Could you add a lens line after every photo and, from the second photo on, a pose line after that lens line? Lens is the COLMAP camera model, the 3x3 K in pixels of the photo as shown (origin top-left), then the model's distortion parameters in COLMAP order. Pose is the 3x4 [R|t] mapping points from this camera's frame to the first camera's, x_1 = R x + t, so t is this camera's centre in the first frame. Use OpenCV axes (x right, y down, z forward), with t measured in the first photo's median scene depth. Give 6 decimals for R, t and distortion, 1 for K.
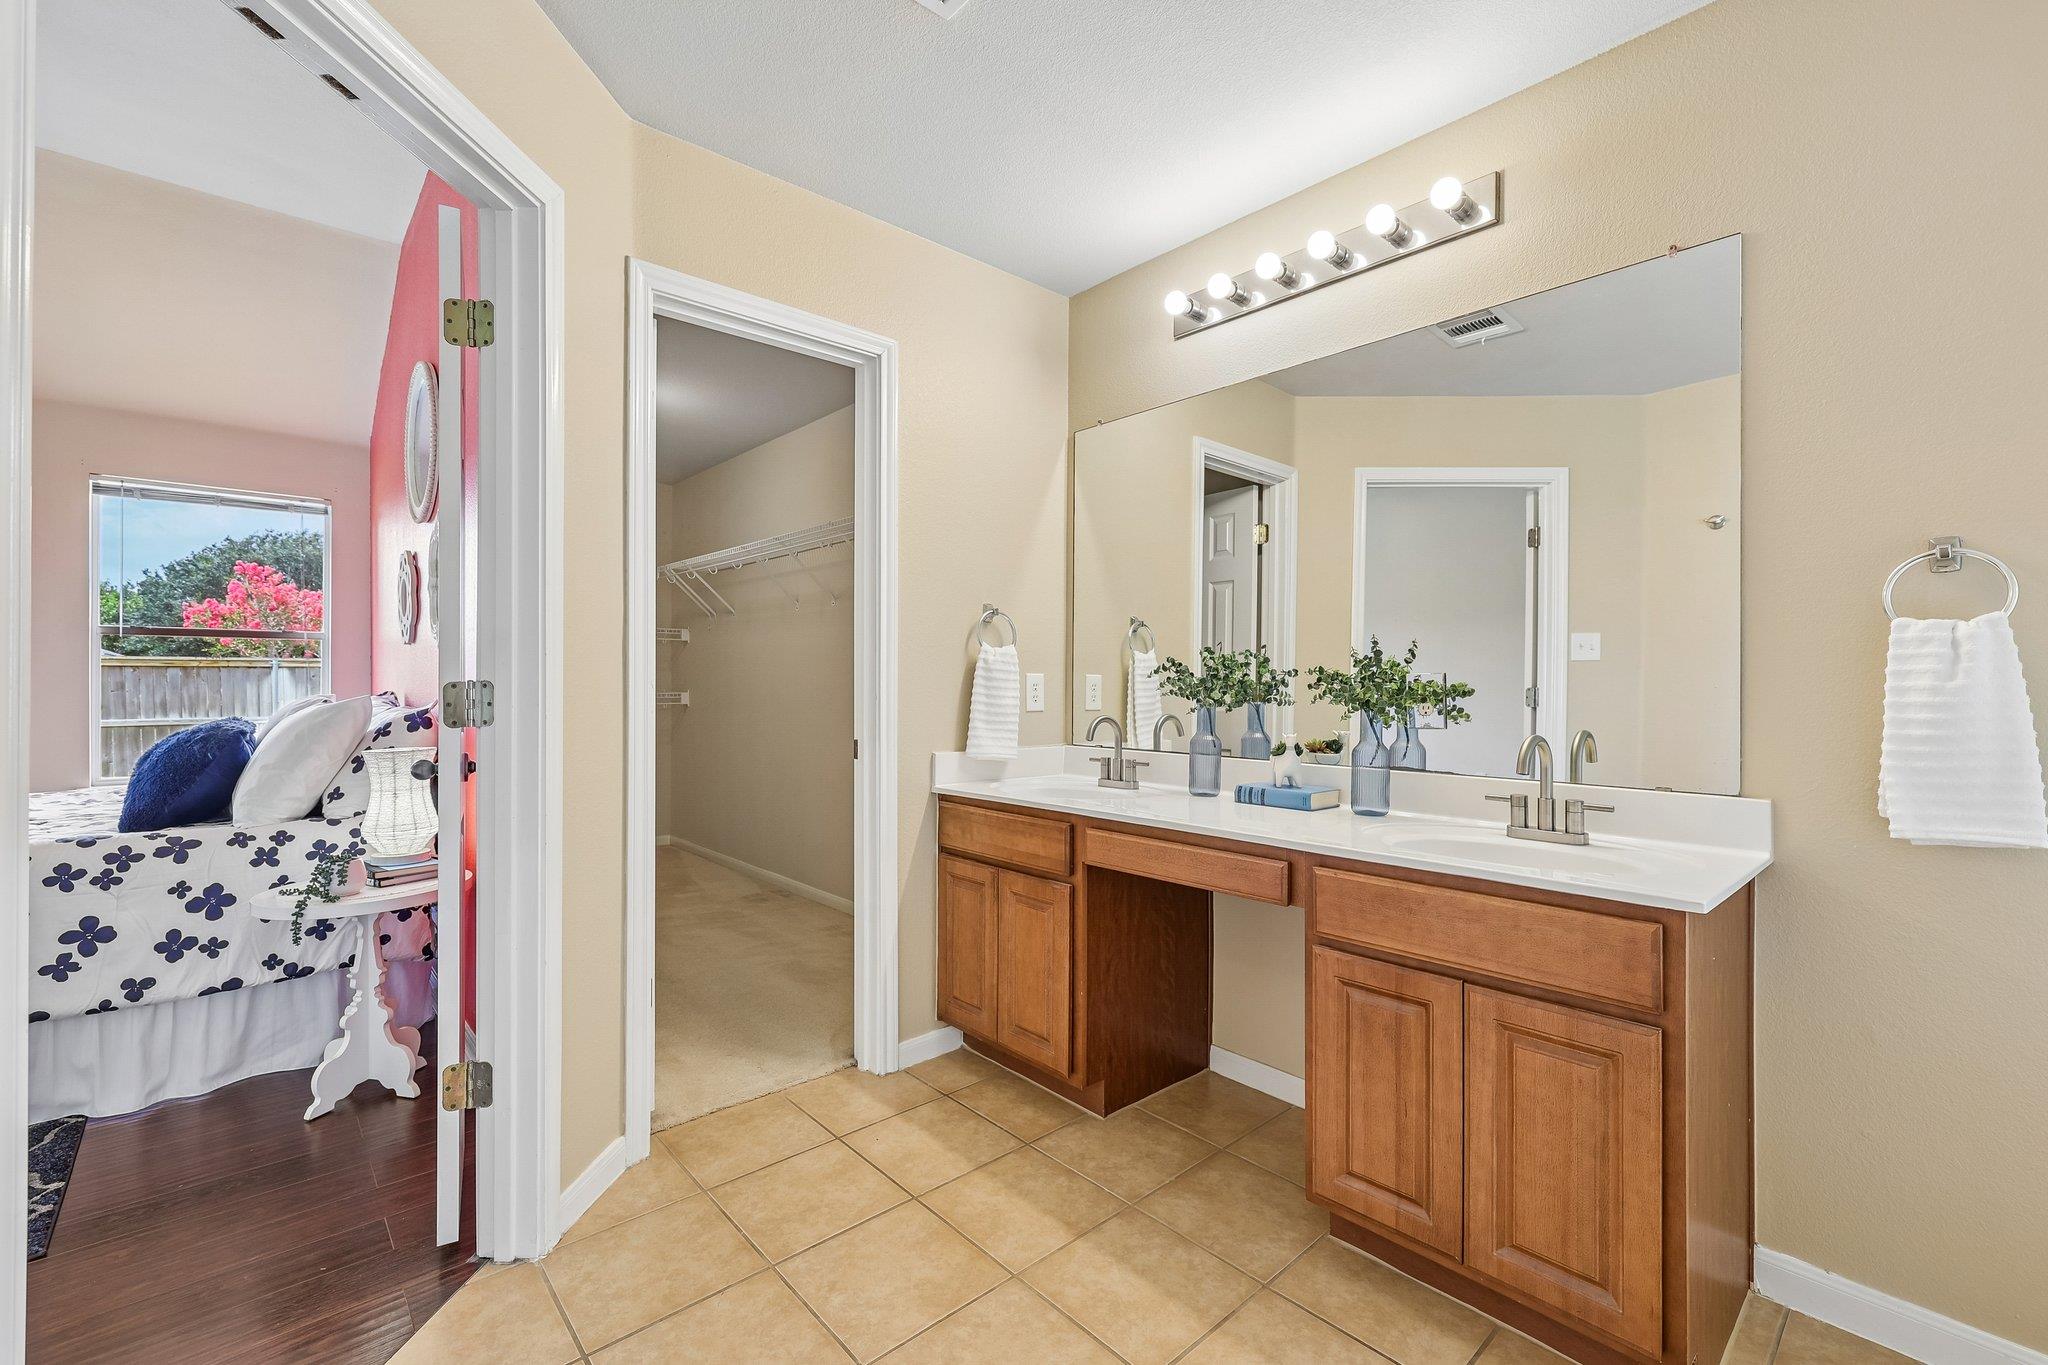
lens RADIAL K [[872.1, 0, 1029.8], [0, 872.1, 678.5], [0, 0, 1]] dist [-0.001673, 0.000353]
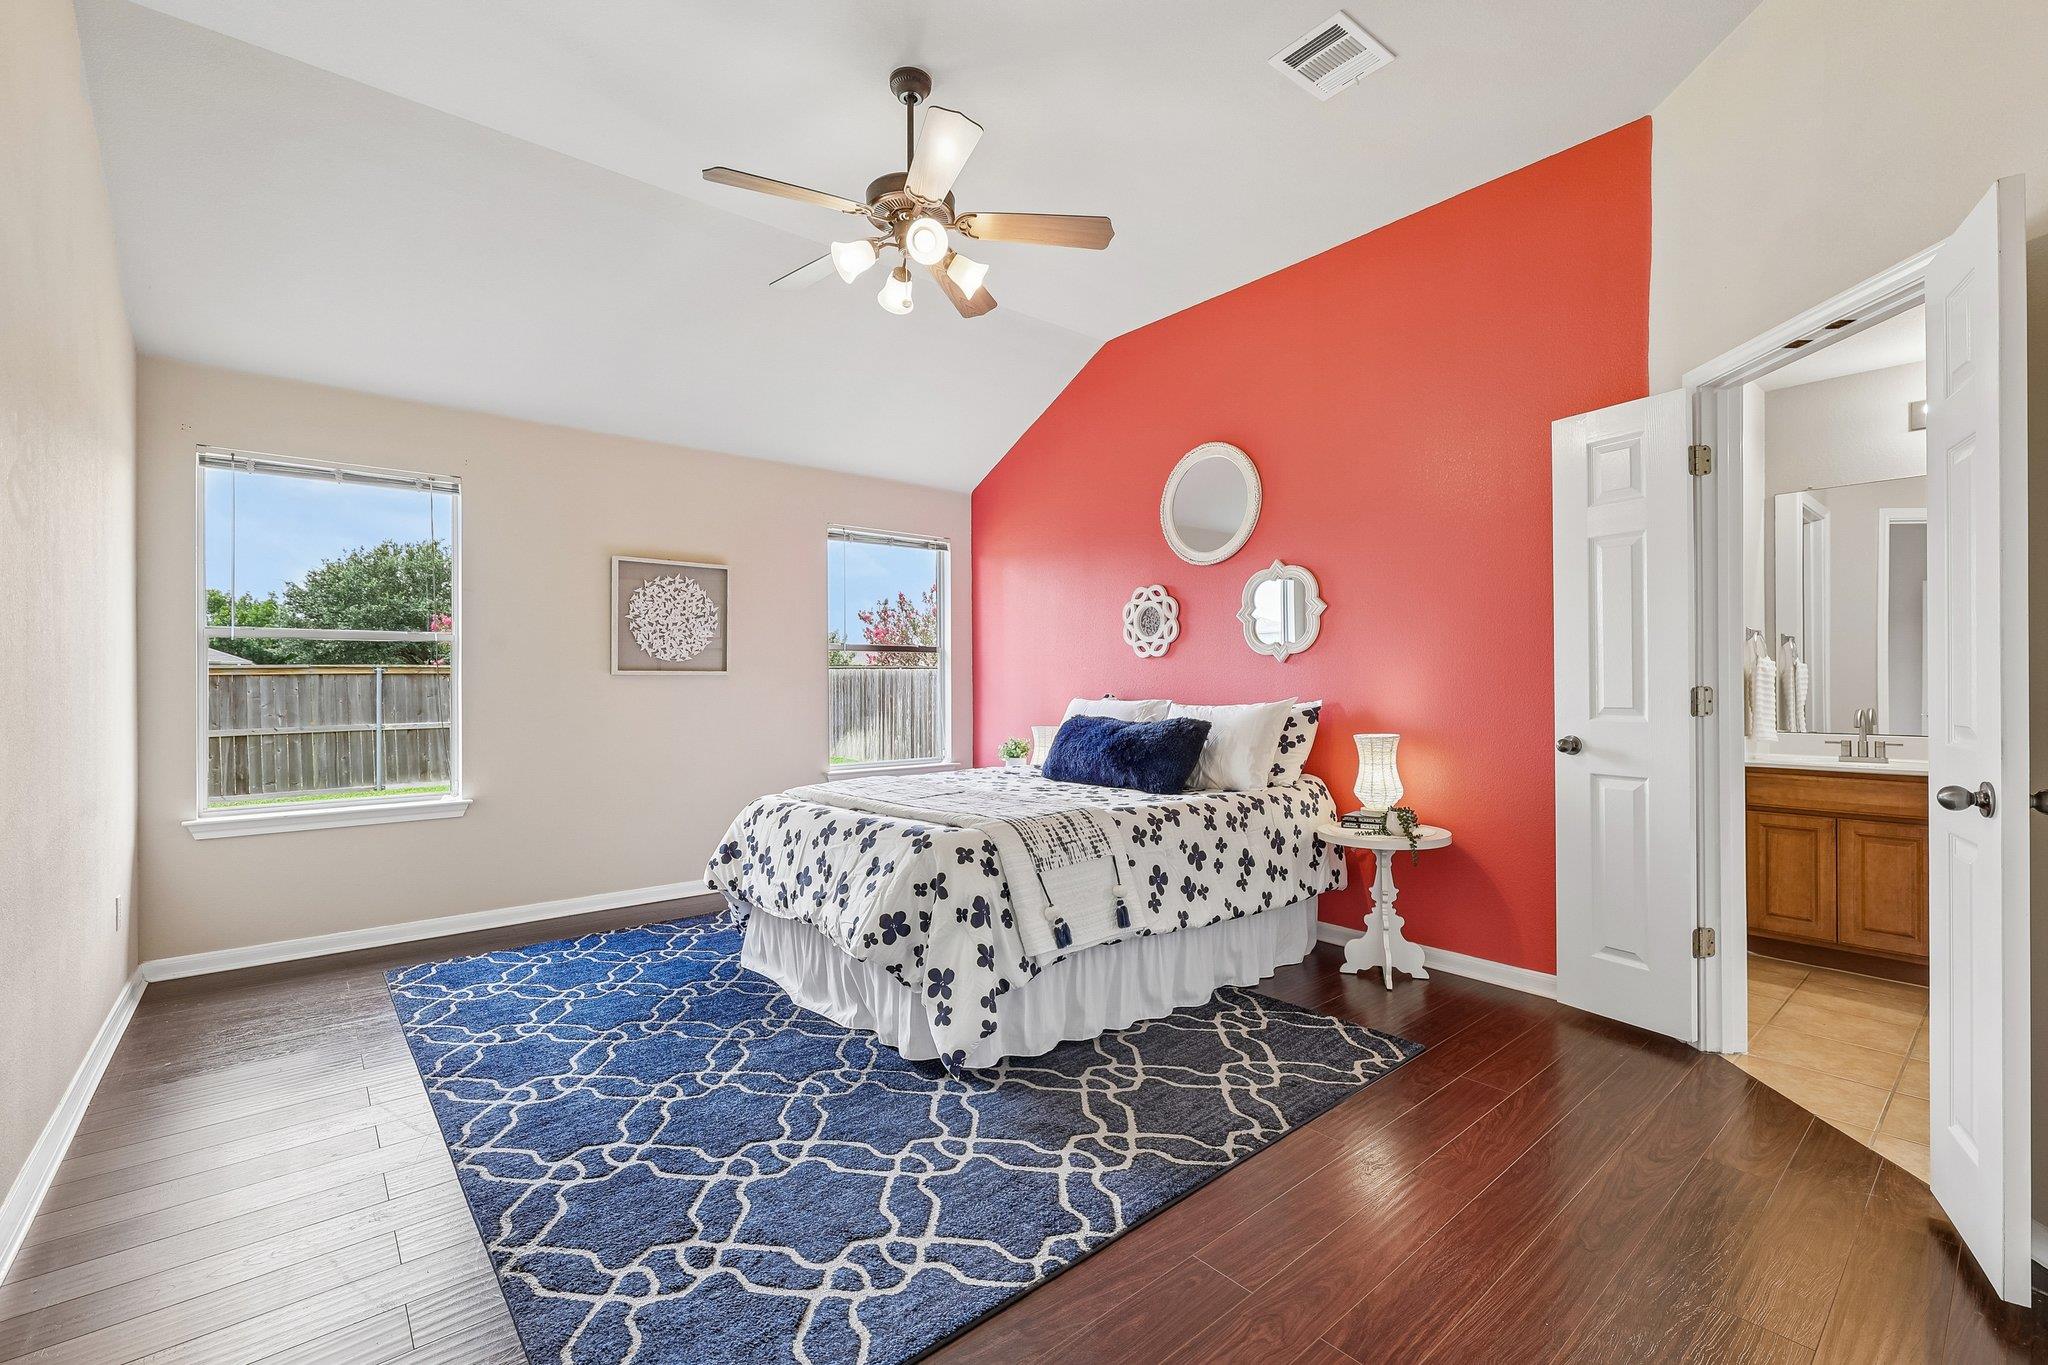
lens RADIAL K [[872.1, 0, 1029.8], [0, 872.1, 678.5], [0, 0, 1]] dist [-0.001673, 0.000353]
pose [[0.999346, -0.006026, -0.035655, -1.311286], [0.006016, 0.999982, -0.000390, -0.014771], [0.035657, 0.000175, 0.999364, -0.456426]]
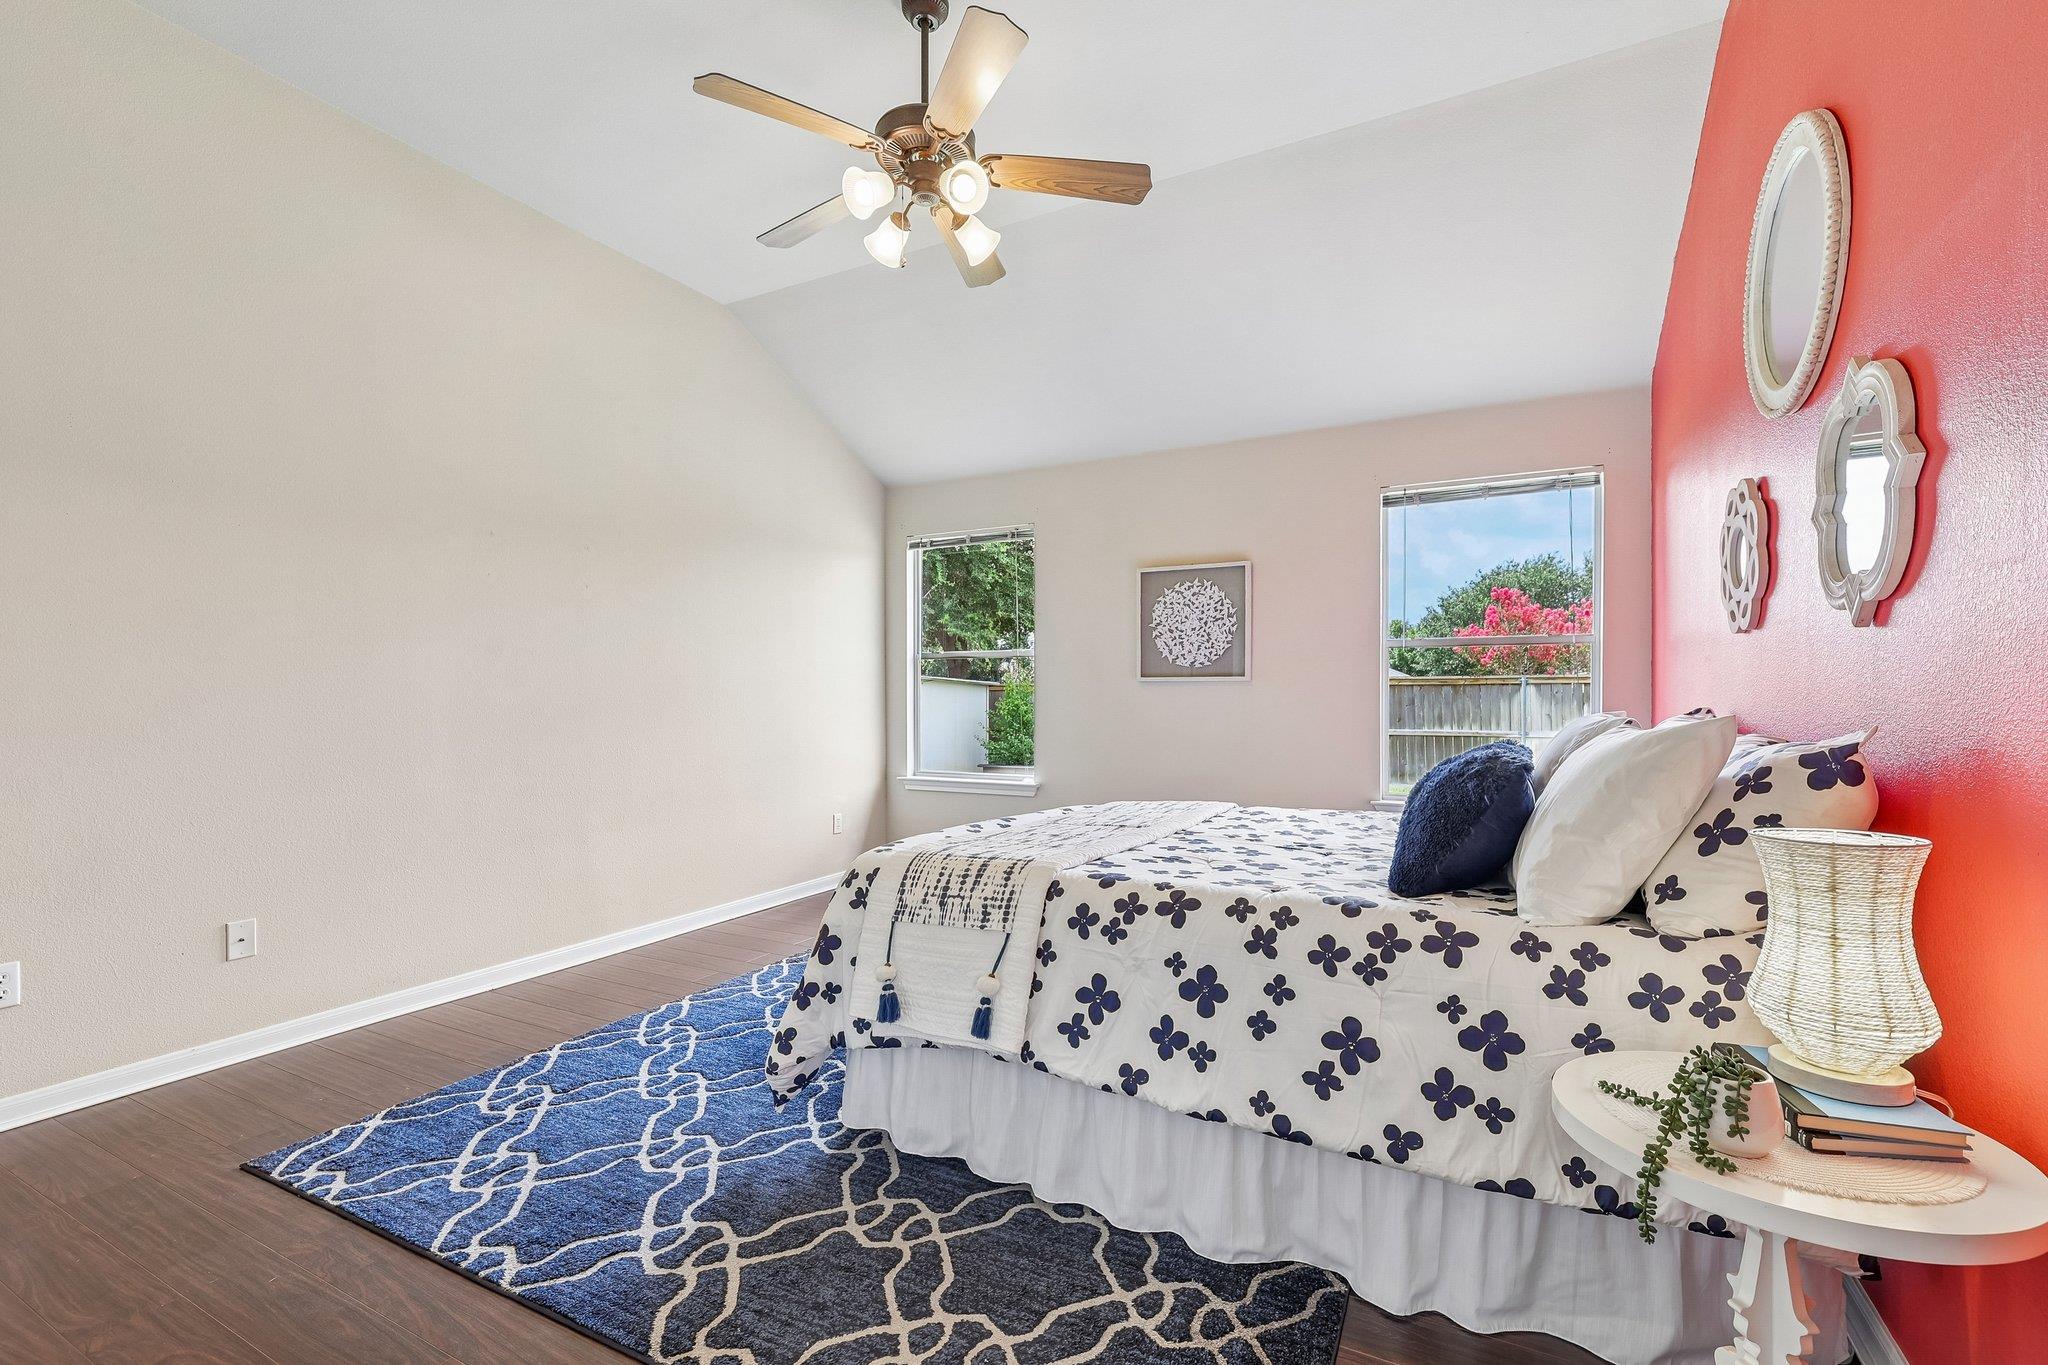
lens RADIAL K [[880.8, 0, 1030.3], [0, 880.8, 707.2], [0, 0, 1]] dist [-0.003642, -0.000001]
pose [[0.344535, 0.008044, -0.938739, -0.464635], [0.004778, 0.999935, 0.010322, 0.007680], [0.938761, -0.008041, 0.344474, 0.474935]]
